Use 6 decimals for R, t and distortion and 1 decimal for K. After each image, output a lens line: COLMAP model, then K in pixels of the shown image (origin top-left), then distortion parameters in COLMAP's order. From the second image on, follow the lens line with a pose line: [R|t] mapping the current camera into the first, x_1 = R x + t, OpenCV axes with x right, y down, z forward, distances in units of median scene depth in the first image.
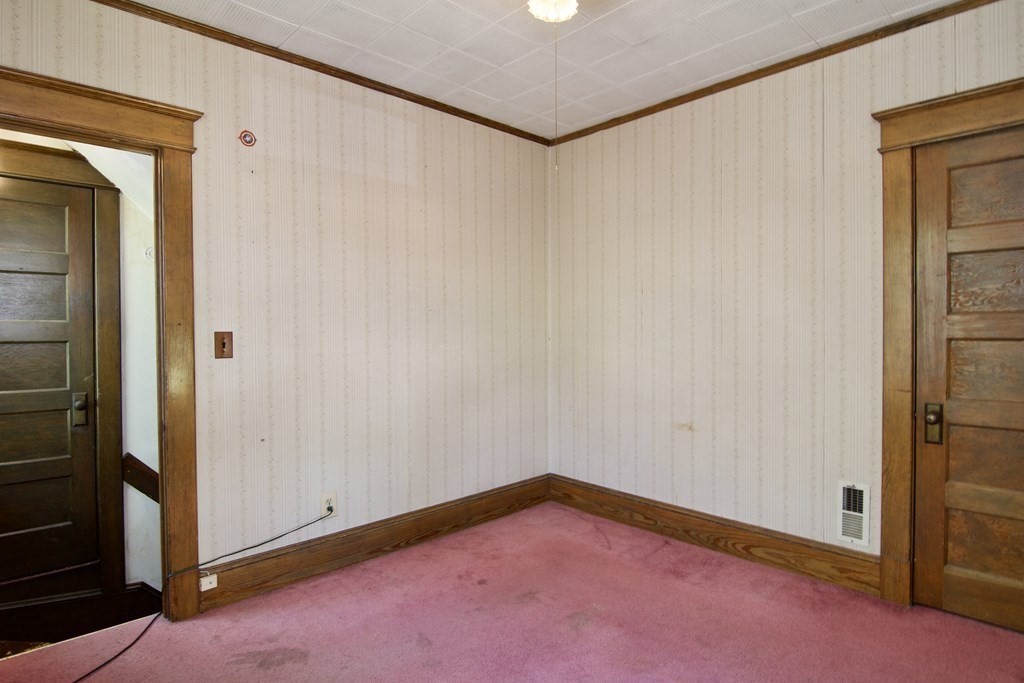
lens RADIAL K [[555.1, 0, 505.7], [0, 555.1, 339.0], [0, 0, 1]] dist [-0.018572, -0.001595]
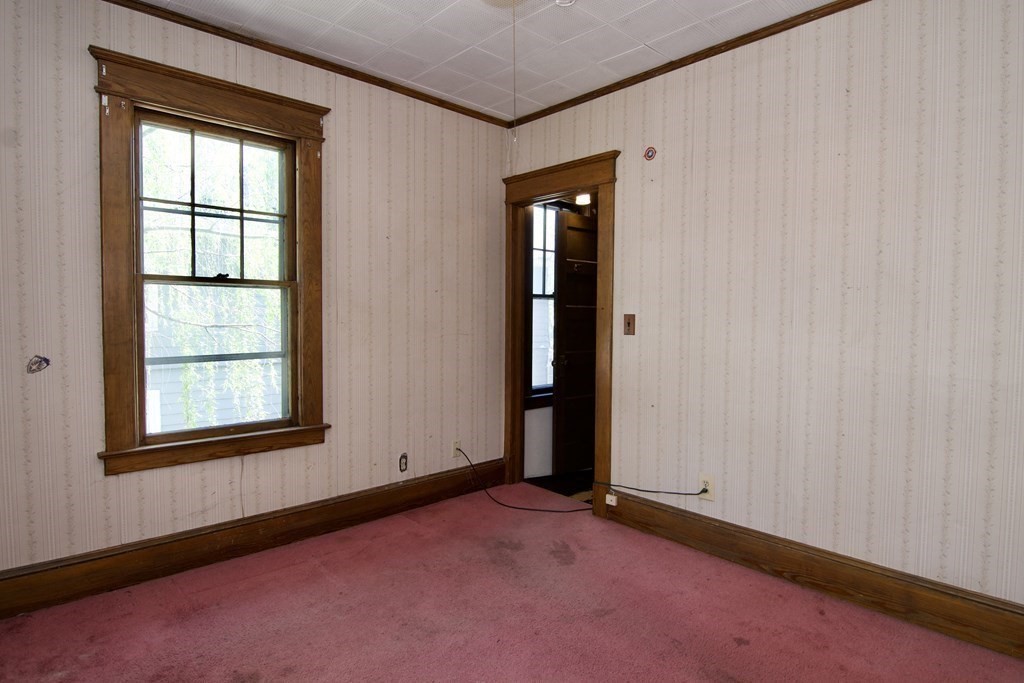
lens RADIAL K [[555.1, 0, 506.4], [0, 555.1, 334.8], [0, 0, 1]] dist [-0.018572, -0.001595]
pose [[-0.031022, 0.043286, -0.998581, 0.711398], [-0.022267, 0.998784, 0.043986, -0.014261], [0.999271, 0.023600, -0.030020, 0.680970]]
